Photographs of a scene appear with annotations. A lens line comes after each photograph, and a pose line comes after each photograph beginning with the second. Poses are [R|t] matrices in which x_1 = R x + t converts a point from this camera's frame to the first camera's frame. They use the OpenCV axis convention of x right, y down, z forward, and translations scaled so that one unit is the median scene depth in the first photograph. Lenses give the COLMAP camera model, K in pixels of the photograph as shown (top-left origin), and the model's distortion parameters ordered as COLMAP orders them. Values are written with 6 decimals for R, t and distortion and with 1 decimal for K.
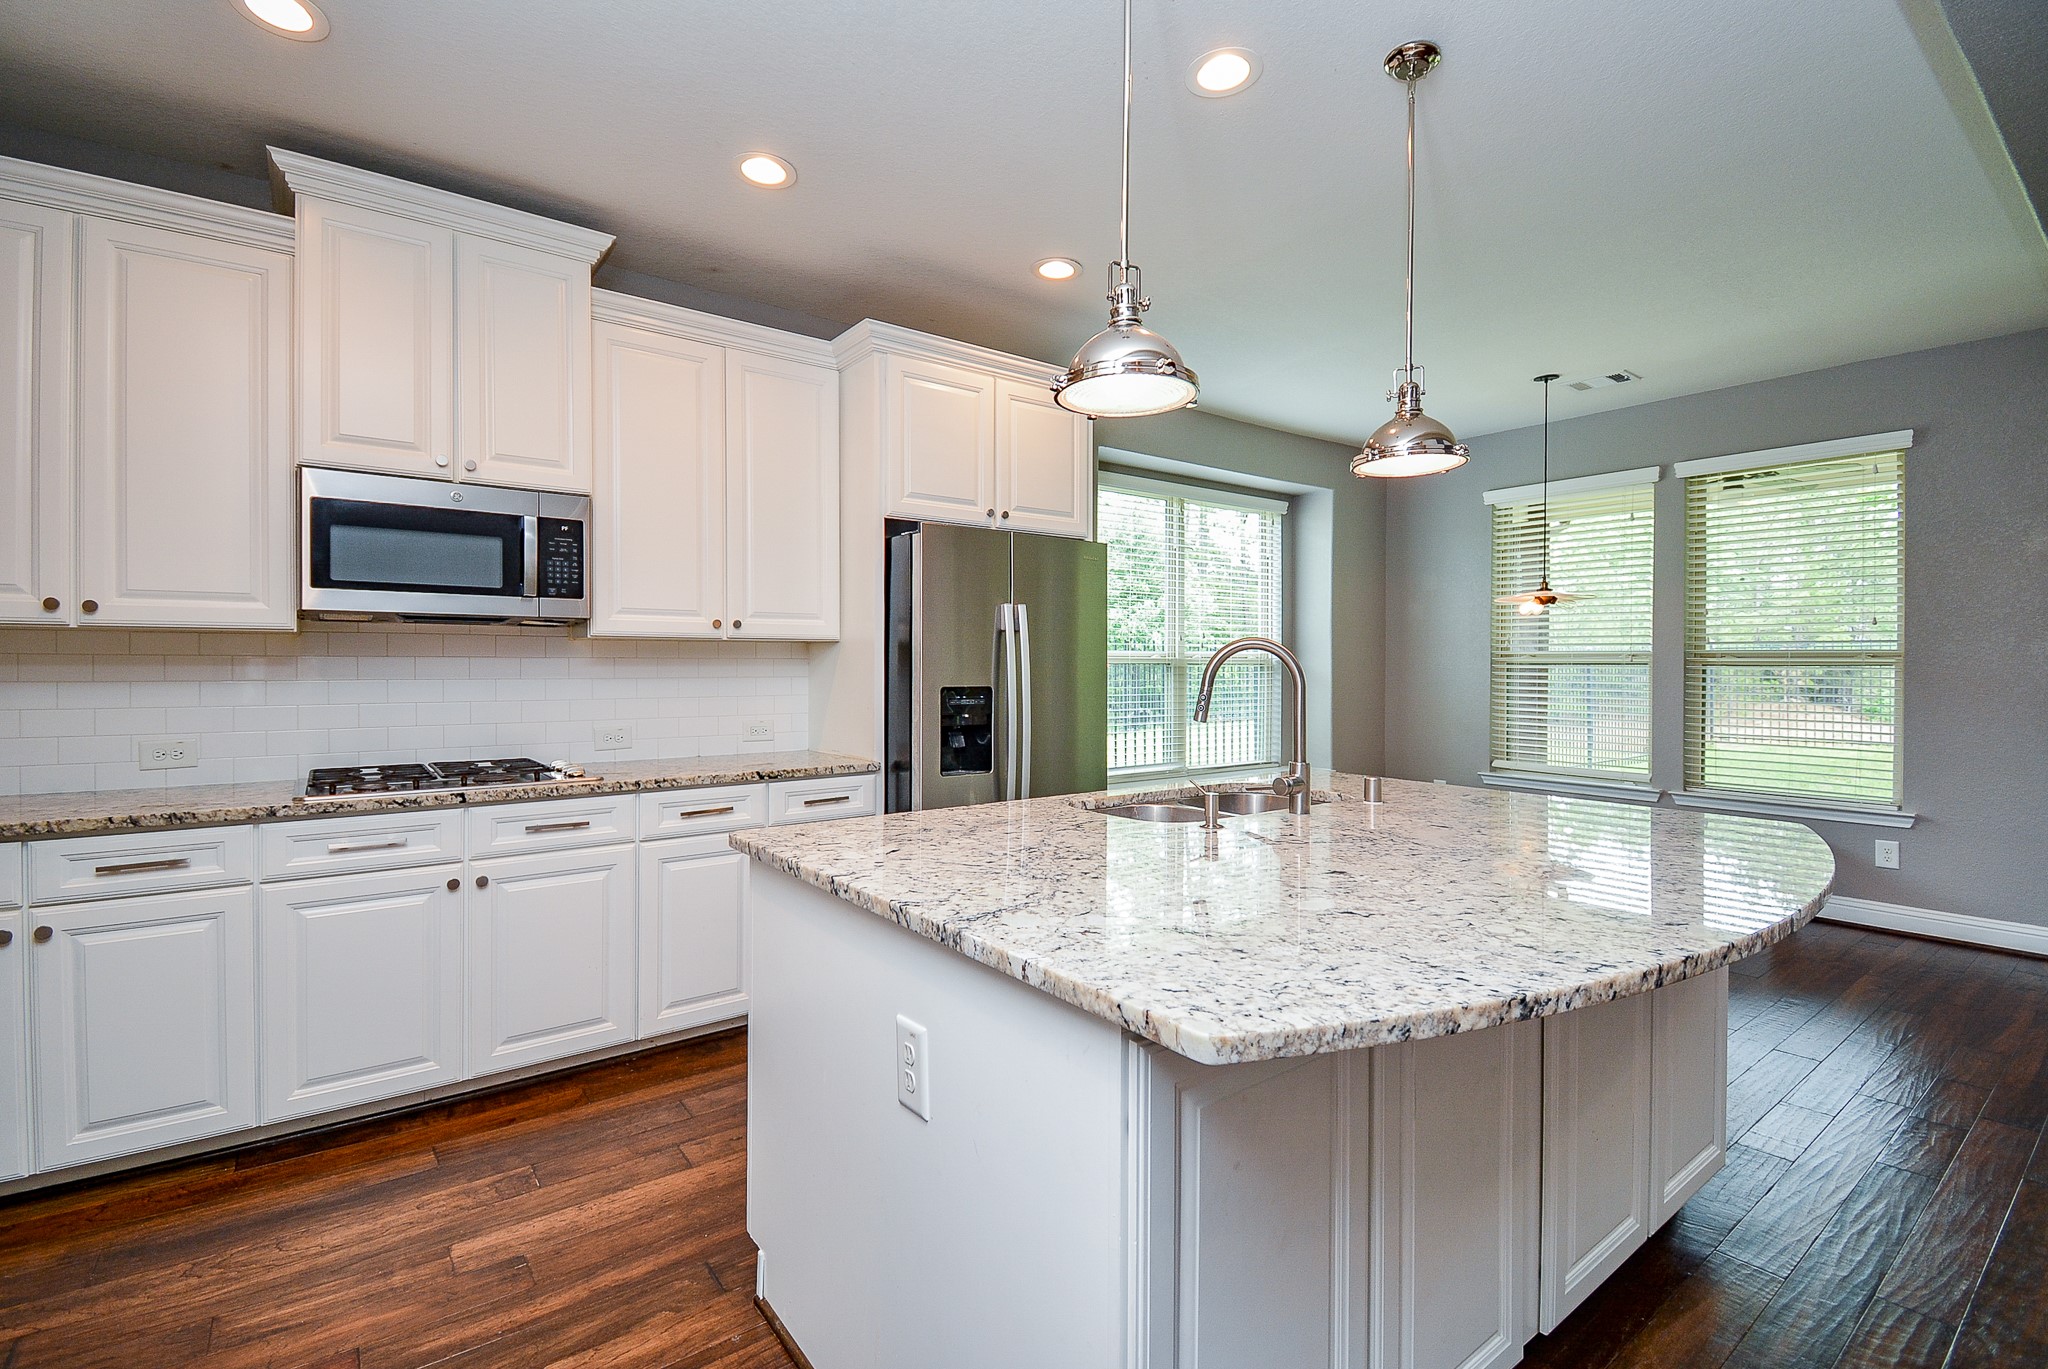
lens RADIAL K [[904.0, 0, 1017.1], [0, 904.0, 673.6], [0, 0, 1]] dist [0.016716, -0.016180]
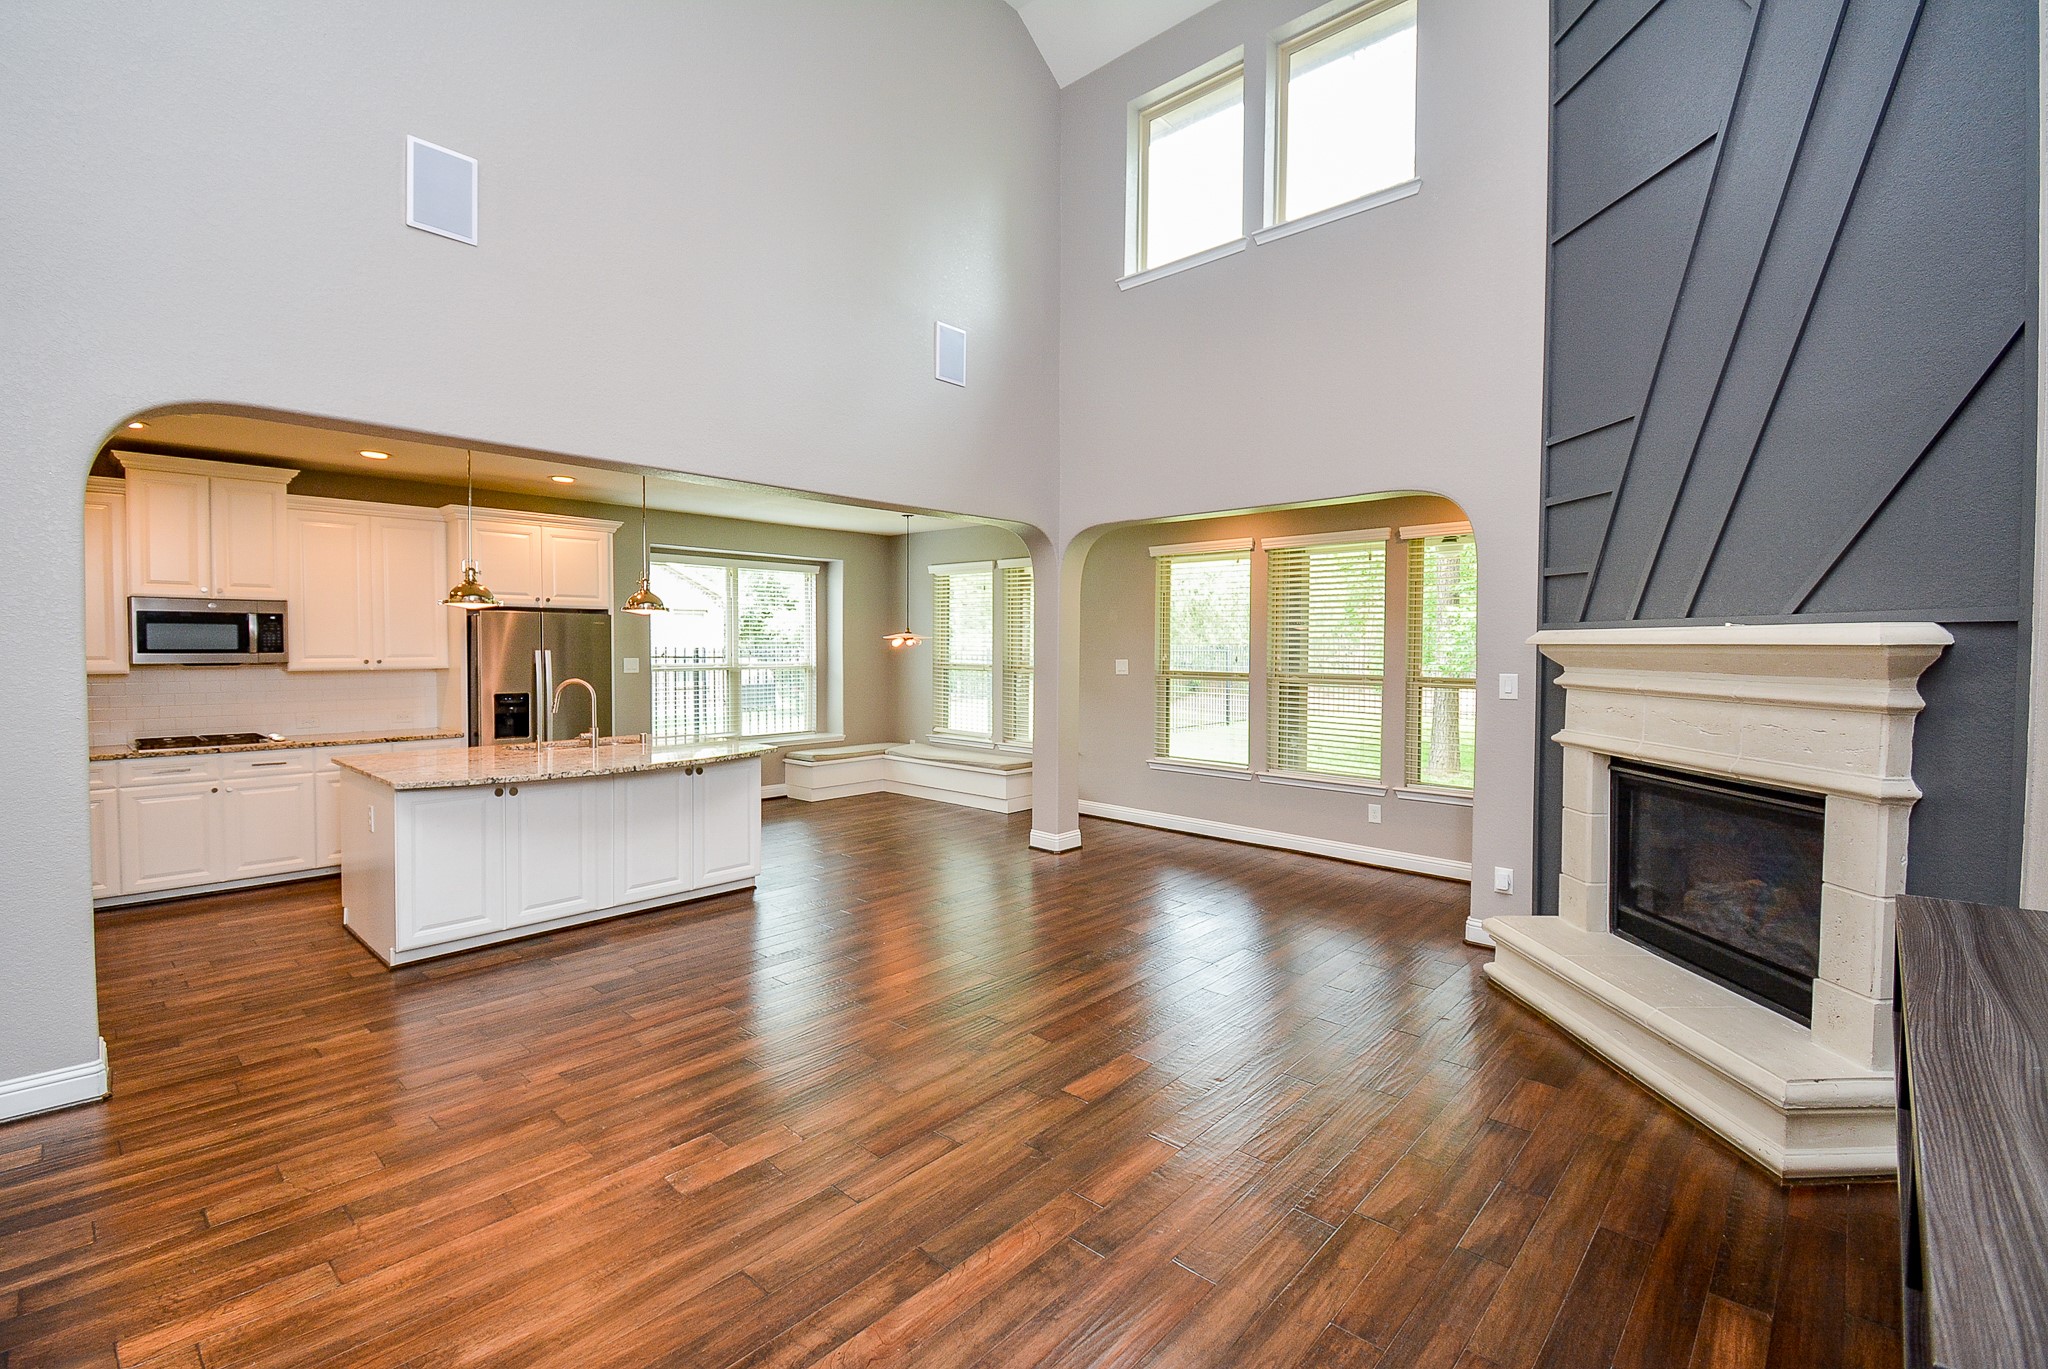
lens RADIAL K [[904.0, 0, 1026.9], [0, 904.0, 675.7], [0, 0, 1]] dist [0.016716, -0.016180]
pose [[0.985040, -0.000986, 0.172326, 0.795975], [-0.004149, 0.999558, 0.029435, -0.097865], [-0.172279, -0.029710, 0.984600, -1.264305]]
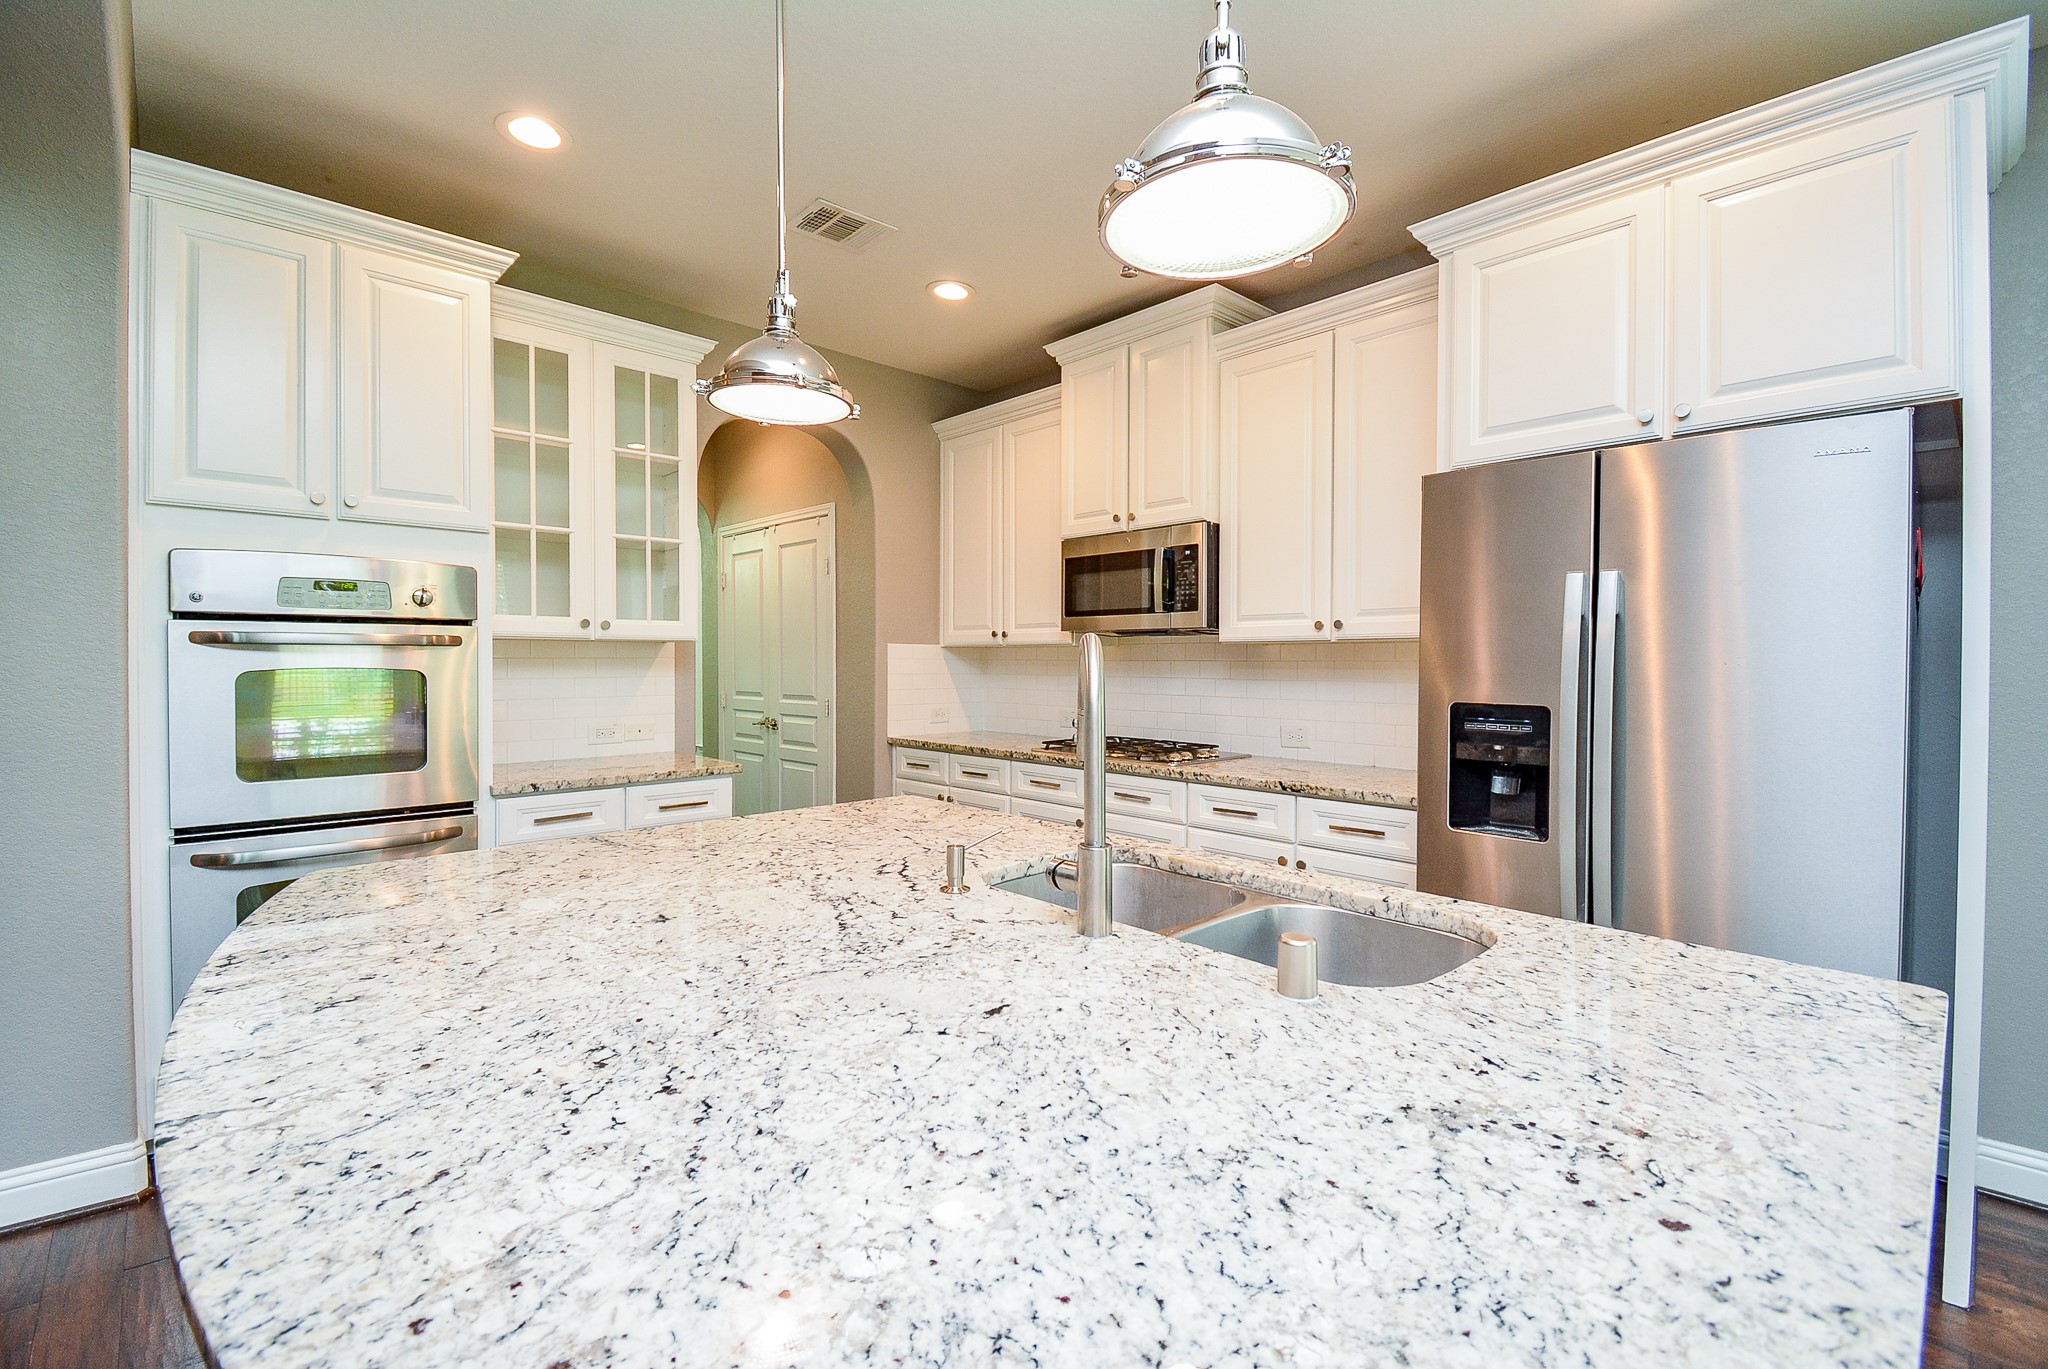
lens RADIAL K [[904.0, 0, 1012.5], [0, 904.0, 671.0], [0, 0, 1]] dist [0.016716, -0.016180]
pose [[0.095788, 0.013257, -0.995313, 0.655853], [-0.008482, 0.999886, 0.012502, -0.017845], [0.995366, 0.007245, 0.095889, 0.657595]]
